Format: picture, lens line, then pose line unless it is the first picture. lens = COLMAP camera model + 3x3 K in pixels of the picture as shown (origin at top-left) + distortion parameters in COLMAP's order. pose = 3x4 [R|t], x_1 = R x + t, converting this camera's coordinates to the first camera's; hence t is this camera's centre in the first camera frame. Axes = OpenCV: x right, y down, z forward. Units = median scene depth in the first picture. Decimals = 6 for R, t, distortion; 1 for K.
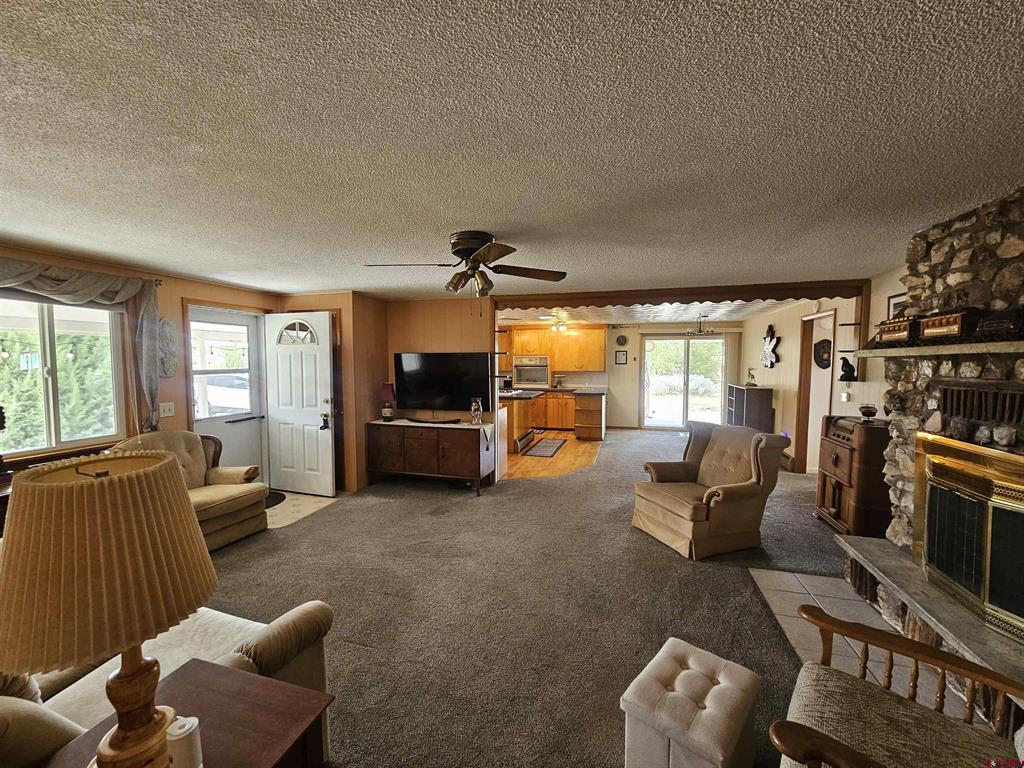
lens RADIAL K [[419.4, 0, 509.2], [0, 419.4, 384.8], [0, 0, 1]] dist [-0.000038, -0.000705]
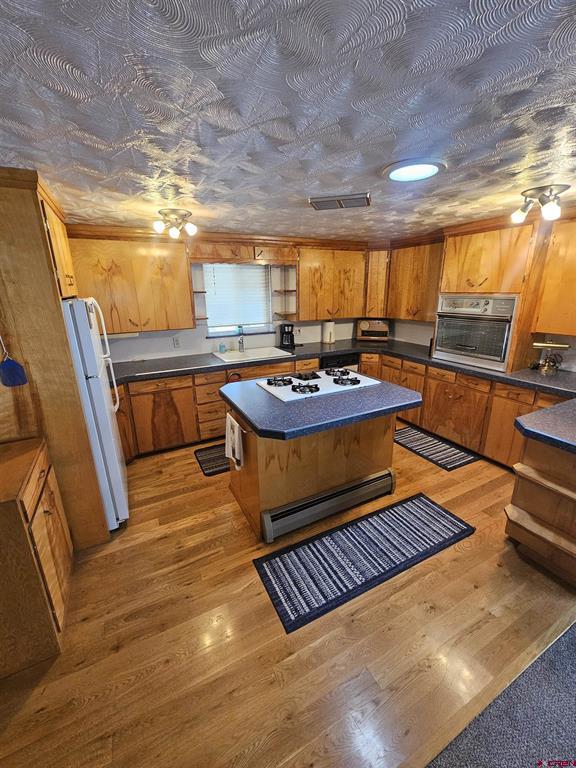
lens RADIAL K [[314.5, 0, 286.1], [0, 314.5, 382.6], [0, 0, 1]] dist [-0.000038, -0.000705]
pose [[0.685594, 0.197584, -0.700657, 0.404621], [-0.023565, 0.967982, 0.249911, -0.137668], [0.727602, -0.154827, 0.668299, 1.472558]]
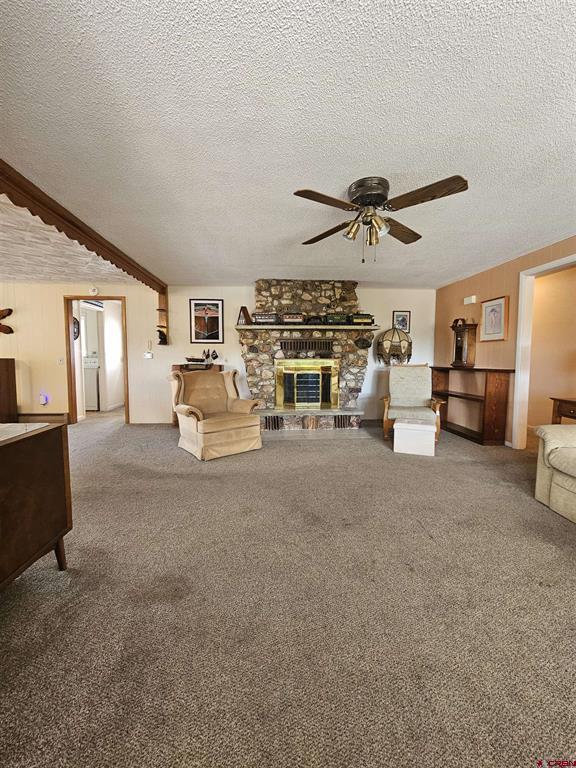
lens RADIAL K [[314.5, 0, 285.4], [0, 314.5, 381.0], [0, 0, 1]] dist [-0.000038, -0.000705]
pose [[-0.348159, -0.068102, 0.934958, -0.567239], [0.053007, 0.994332, 0.092165, 0.047598], [-0.935936, 0.081648, -0.342576, 1.065198]]
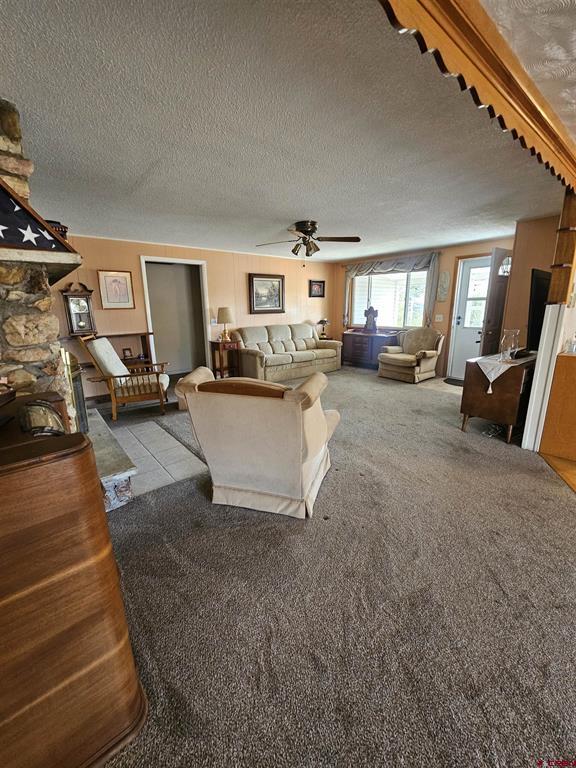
lens RADIAL K [[314.5, 0, 285.8], [0, 314.5, 377.9], [0, 0, 1]] dist [-0.000038, -0.000705]
pose [[-0.566728, 0.192570, -0.801084, 0.869736], [-0.033583, 0.966095, 0.255995, -0.027199], [0.823220, 0.171983, -0.541046, 1.265288]]
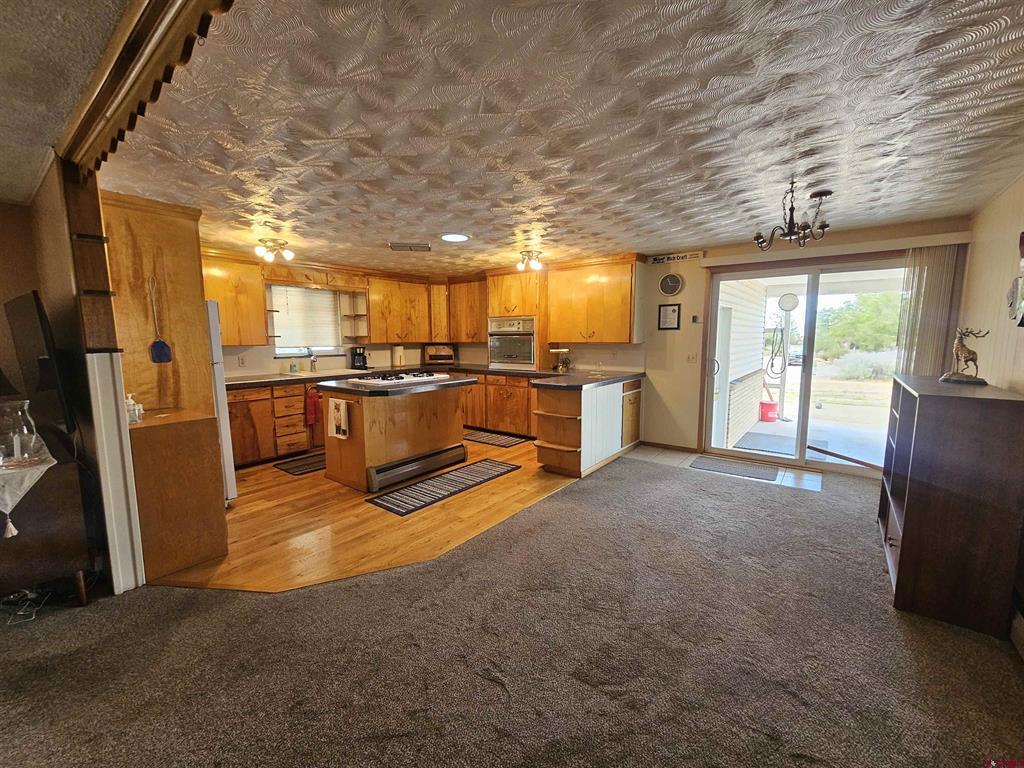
lens RADIAL K [[419.4, 0, 506.9], [0, 419.4, 383.7], [0, 0, 1]] dist [-0.000038, -0.000705]
pose [[0.926426, 0.035378, -0.374811, 0.674852], [-0.012896, 0.997973, 0.062322, -0.025678], [0.376256, -0.052903, 0.925004, 1.021731]]
